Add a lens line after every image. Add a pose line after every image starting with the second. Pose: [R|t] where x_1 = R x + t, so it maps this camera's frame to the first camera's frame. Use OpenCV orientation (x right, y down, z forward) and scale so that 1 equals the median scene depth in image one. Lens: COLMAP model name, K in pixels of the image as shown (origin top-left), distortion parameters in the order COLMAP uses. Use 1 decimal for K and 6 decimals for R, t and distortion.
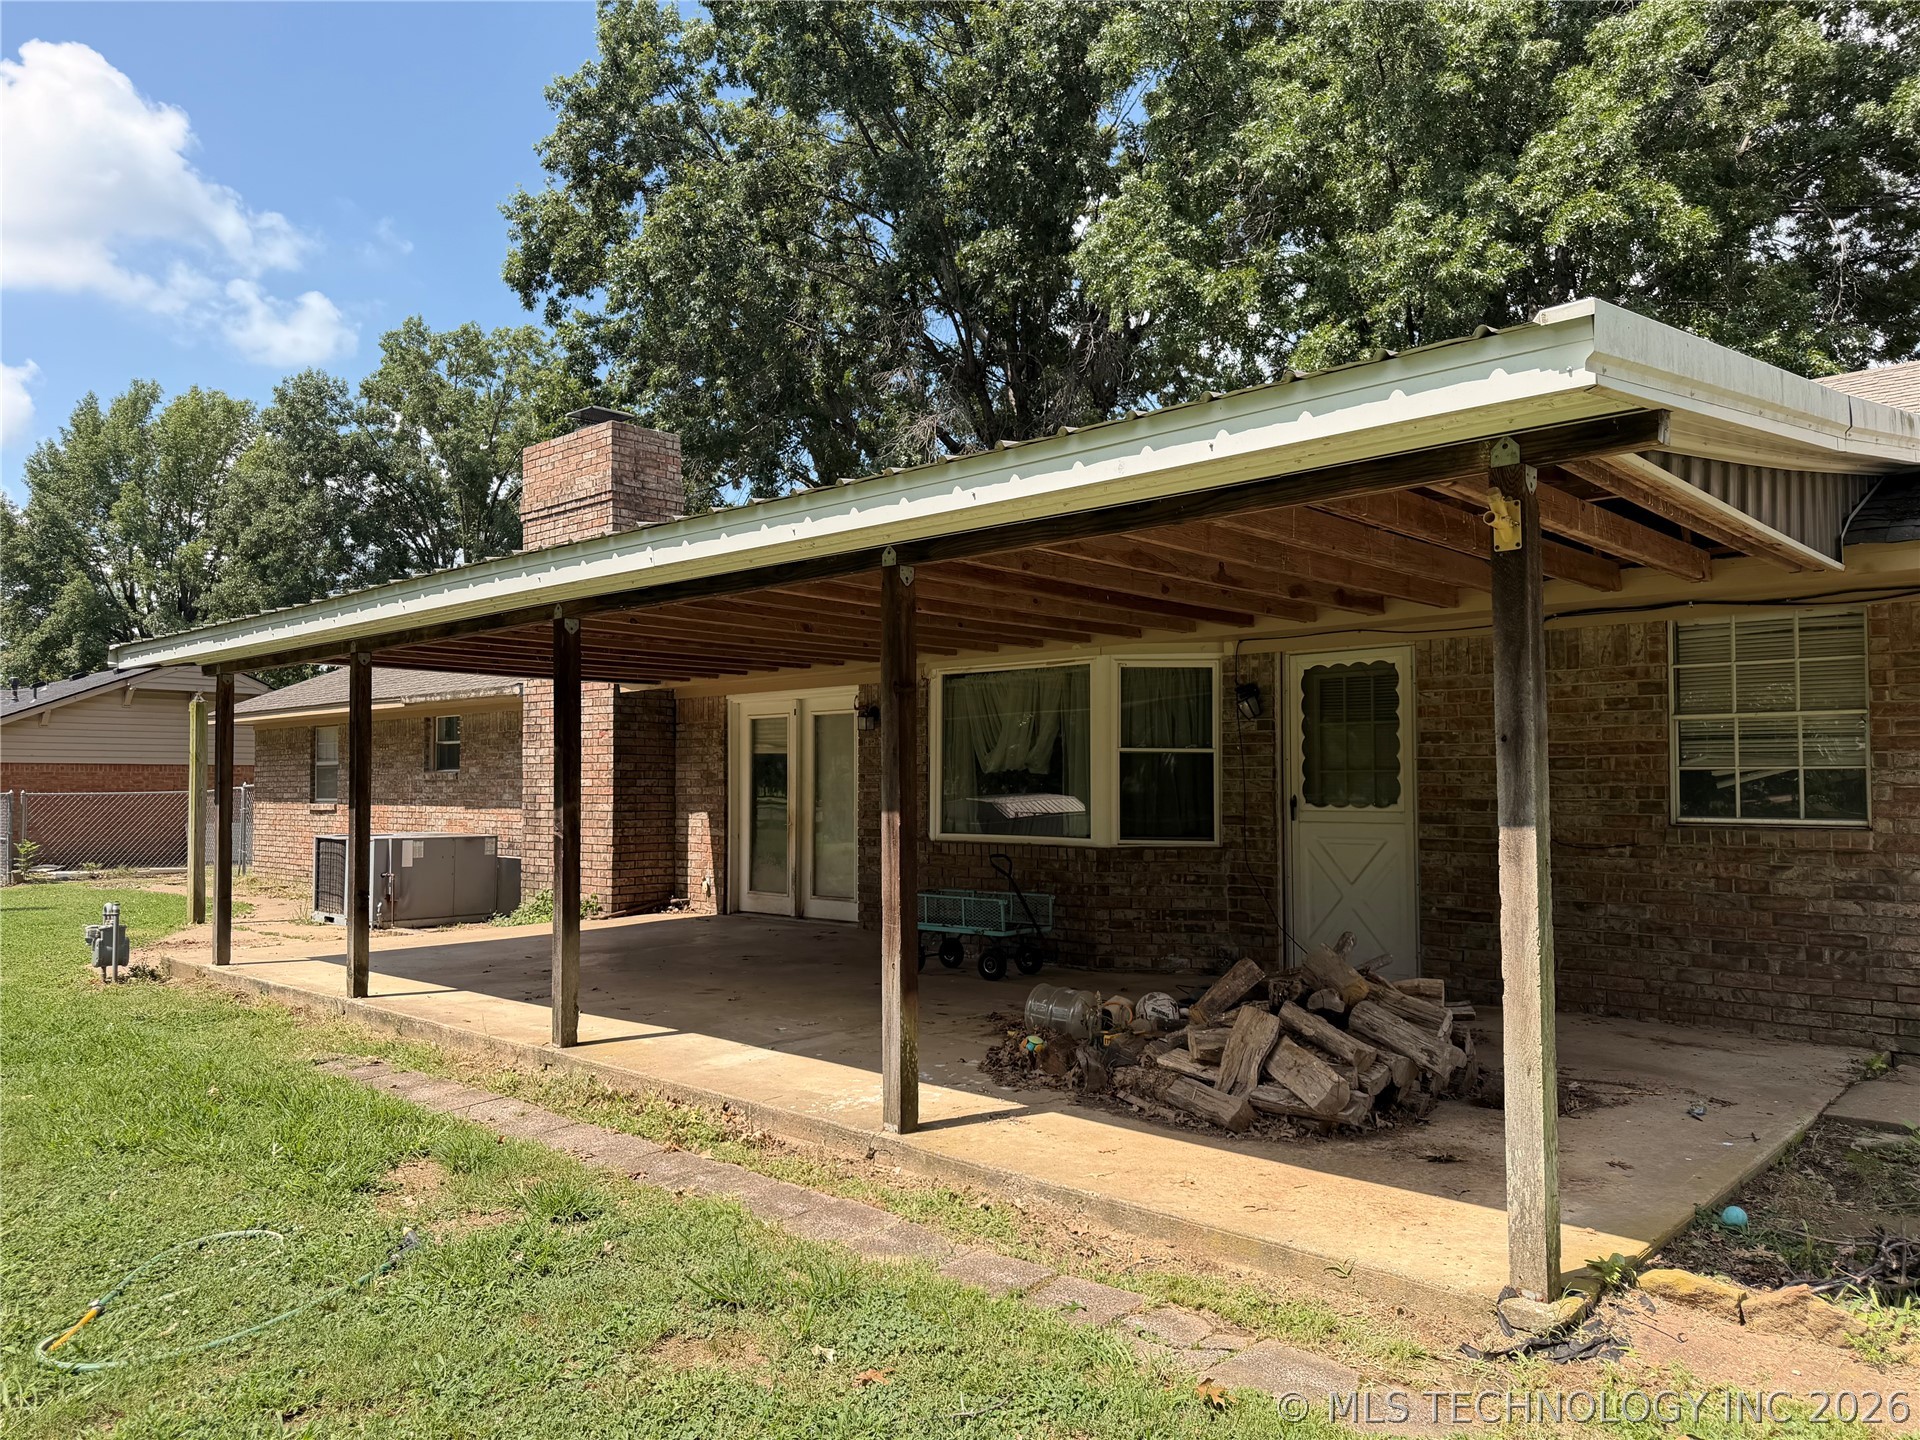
lens RADIAL K [[1345.7, 0, 960.0], [0, 1345.7, 720.0], [0, 0, 1]] dist [0.068709, 0.000010]
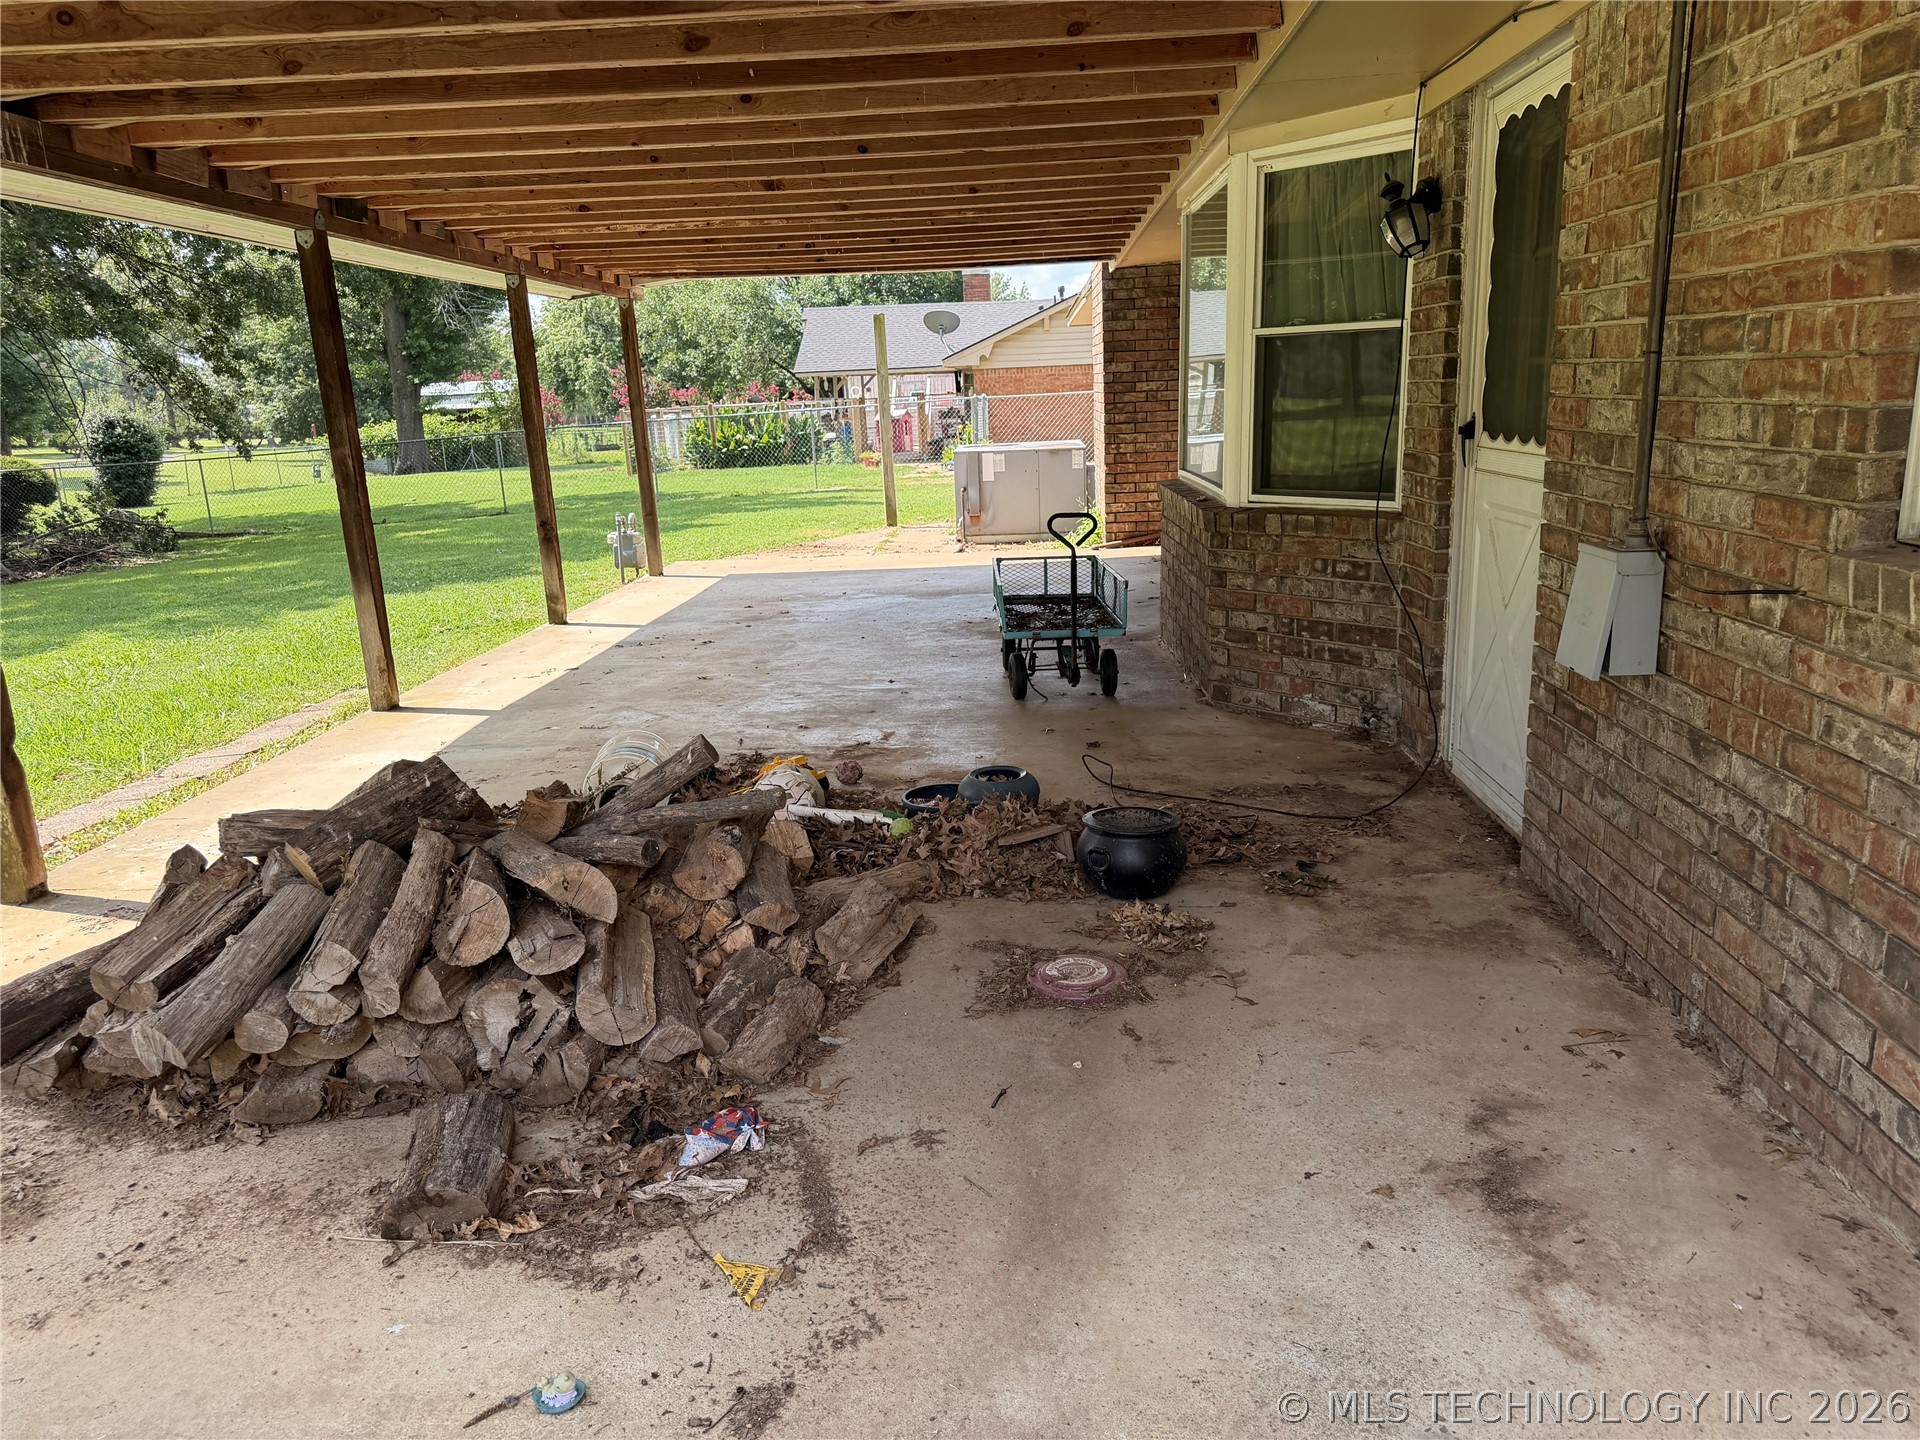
lens RADIAL K [[1340.2, 0, 963.2], [0, 1340.2, 791.3], [0, 0, 1]] dist [-0.002639, -0.003211]
pose [[0.666698, 0.191003, -0.720438, 0.480561], [0.074869, 0.944554, 0.319706, 0.014733], [0.741558, -0.267086, 0.615433, 0.510987]]
